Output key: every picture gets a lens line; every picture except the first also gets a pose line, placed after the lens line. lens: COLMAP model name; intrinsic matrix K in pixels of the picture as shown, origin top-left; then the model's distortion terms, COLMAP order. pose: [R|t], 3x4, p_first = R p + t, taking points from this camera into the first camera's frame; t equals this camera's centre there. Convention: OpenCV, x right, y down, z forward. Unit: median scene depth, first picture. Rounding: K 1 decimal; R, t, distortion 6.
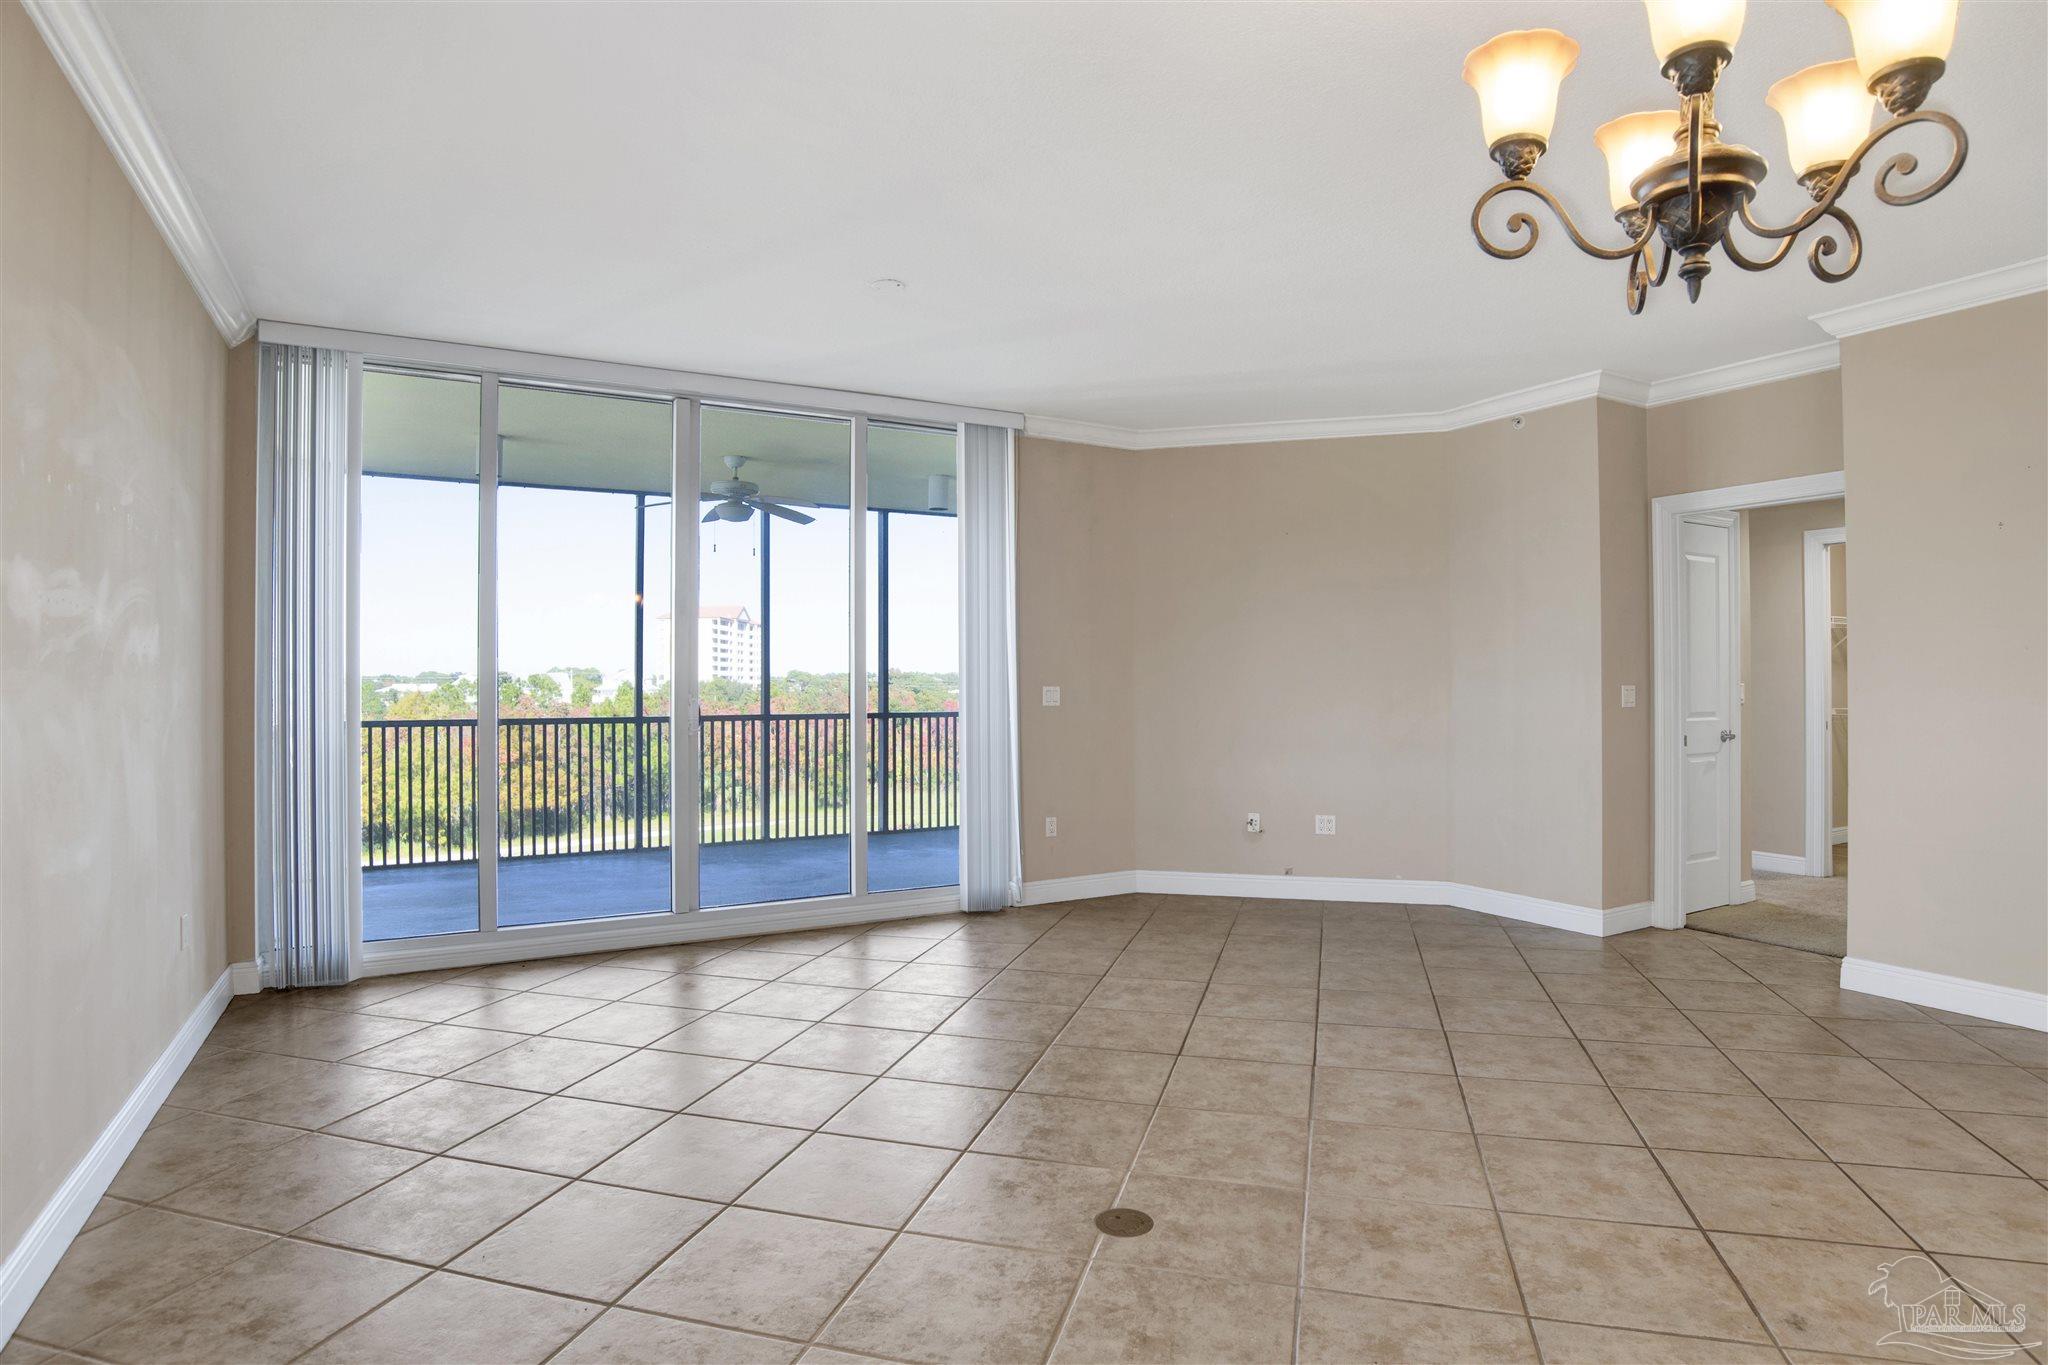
lens RADIAL K [[1084.2, 0, 1031.3], [0, 1084.2, 686.3], [0, 0, 1]] dist [-0.063234, 0.018810]
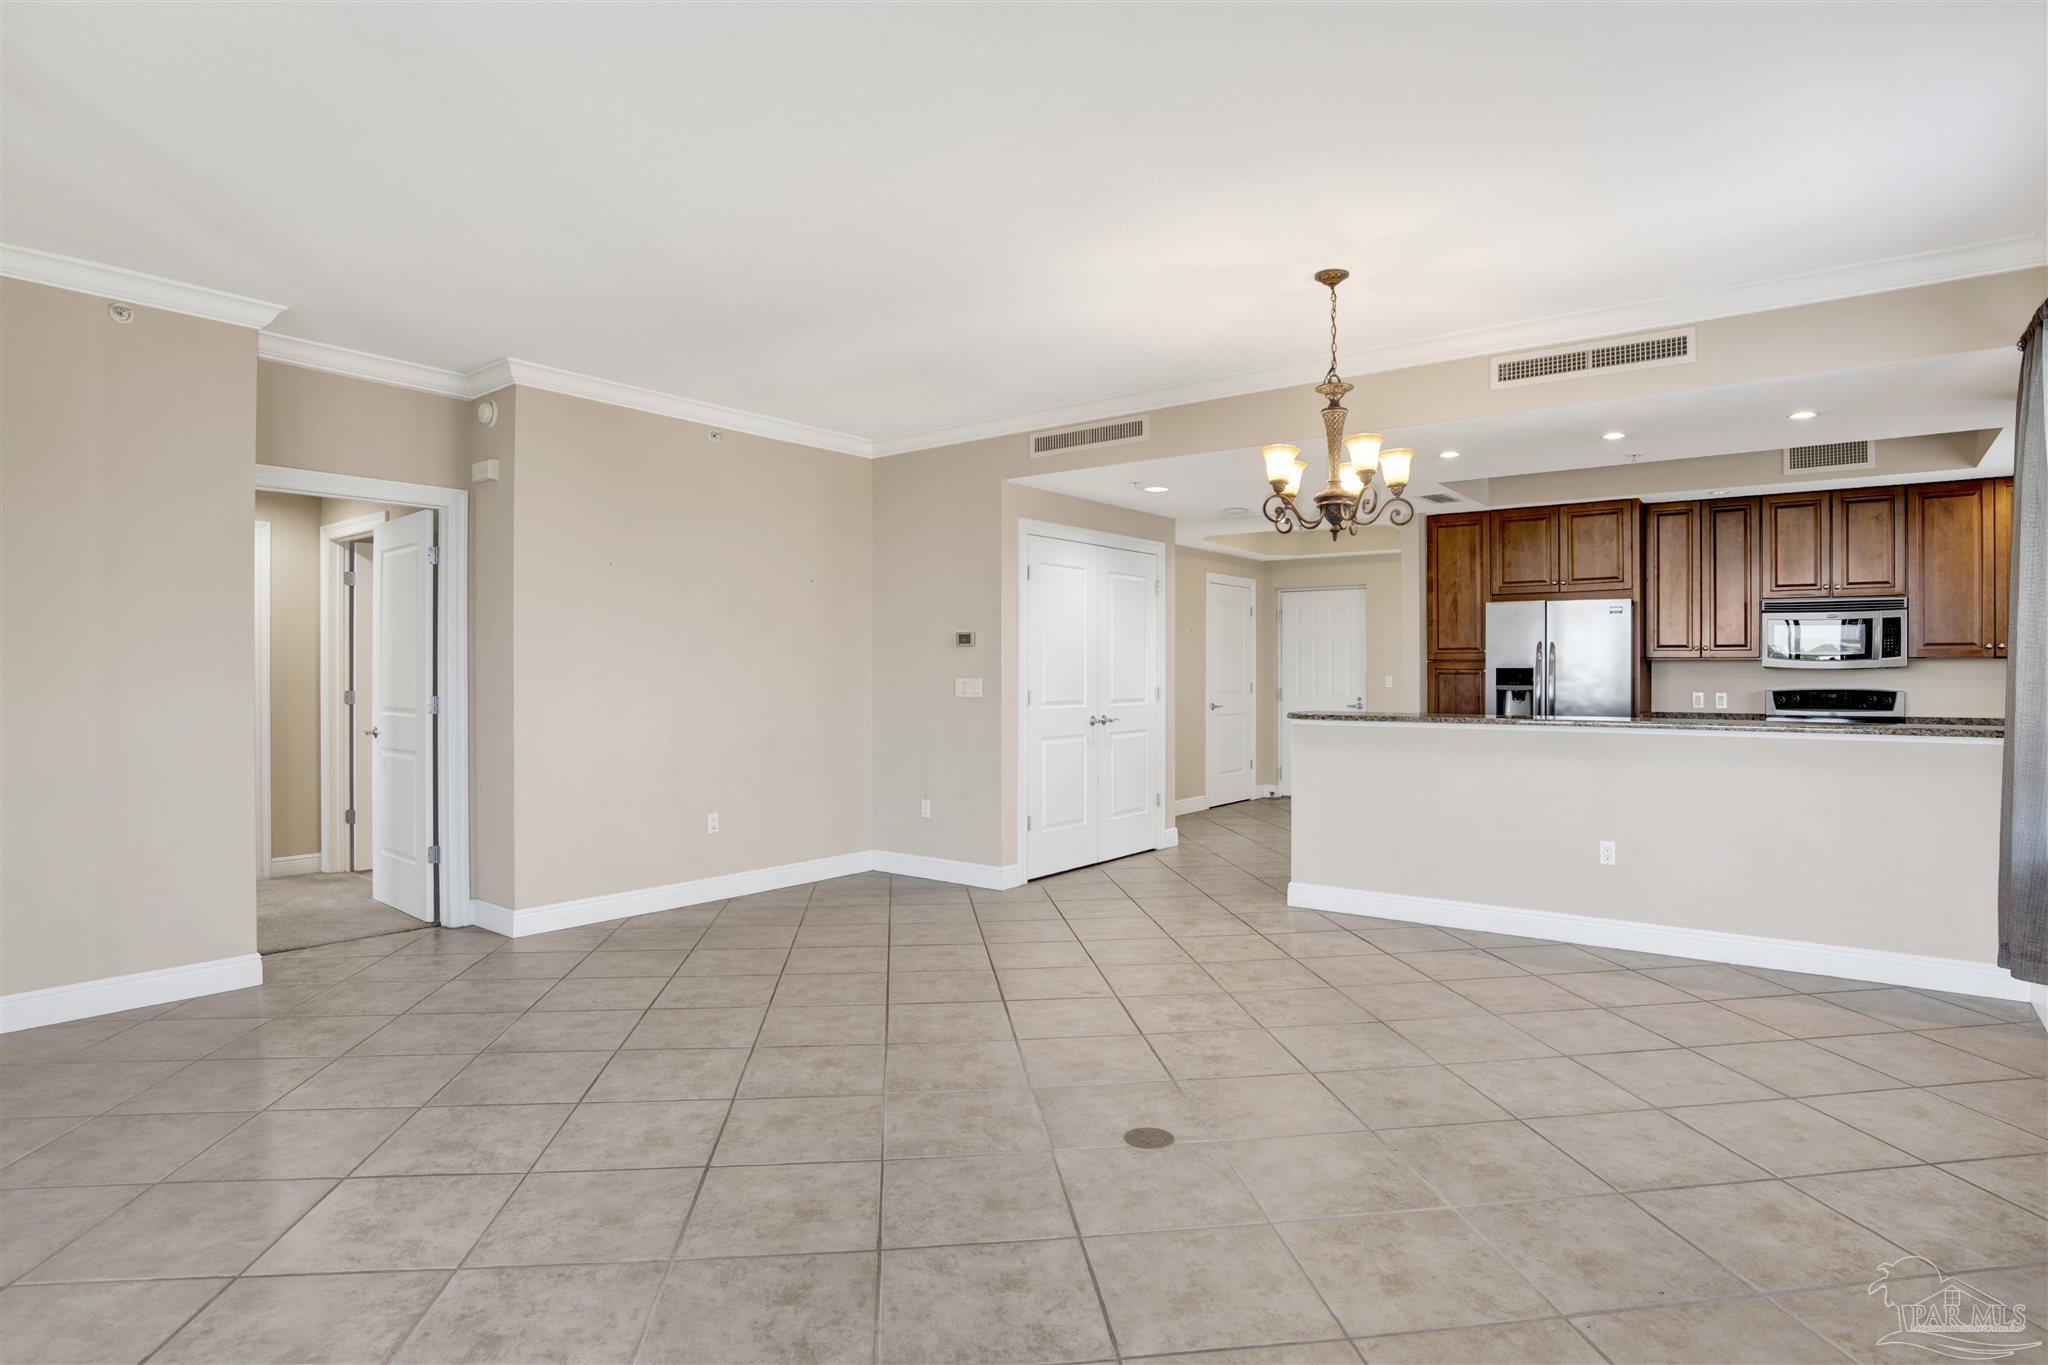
lens RADIAL K [[1084.2, 0, 1047.2], [0, 1084.2, 687.3], [0, 0, 1]] dist [-0.063234, 0.018810]
pose [[-0.397914, -0.008587, 0.917383, -0.407641], [0.006345, 0.999907, 0.012112, -0.002309], [-0.917401, 0.010640, -0.397822, 0.677971]]
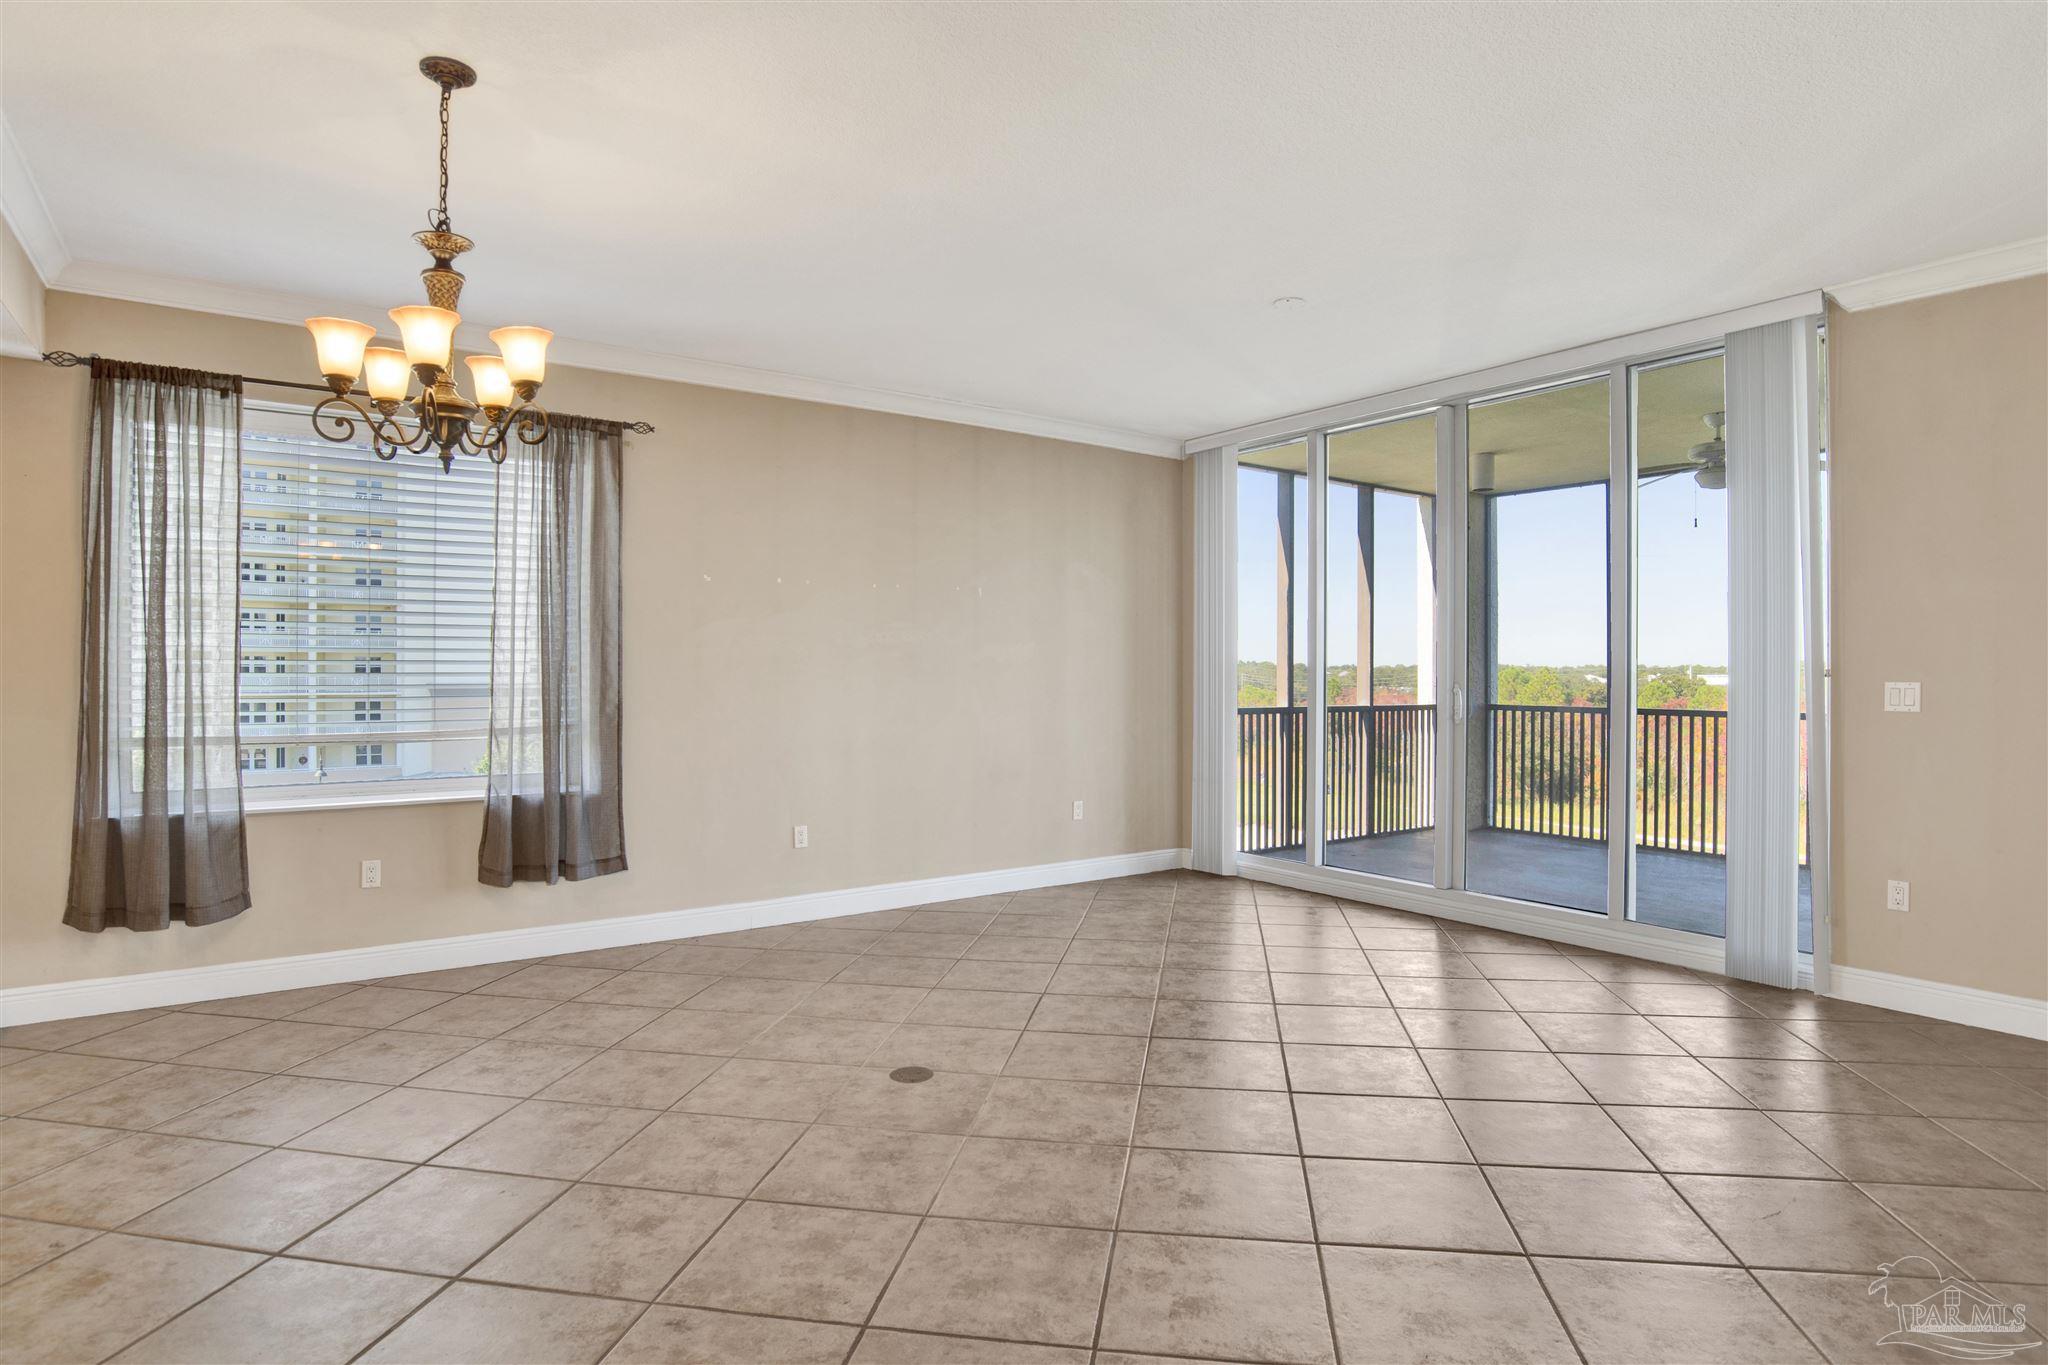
lens RADIAL K [[1084.2, 0, 1030.9], [0, 1084.2, 677.9], [0, 0, 1]] dist [-0.063234, 0.018810]
pose [[0.107124, 0.007819, -0.994215, 0.625699], [-0.007019, 0.999950, 0.007108, -0.003241], [0.994221, 0.006217, 0.107174, 0.434440]]
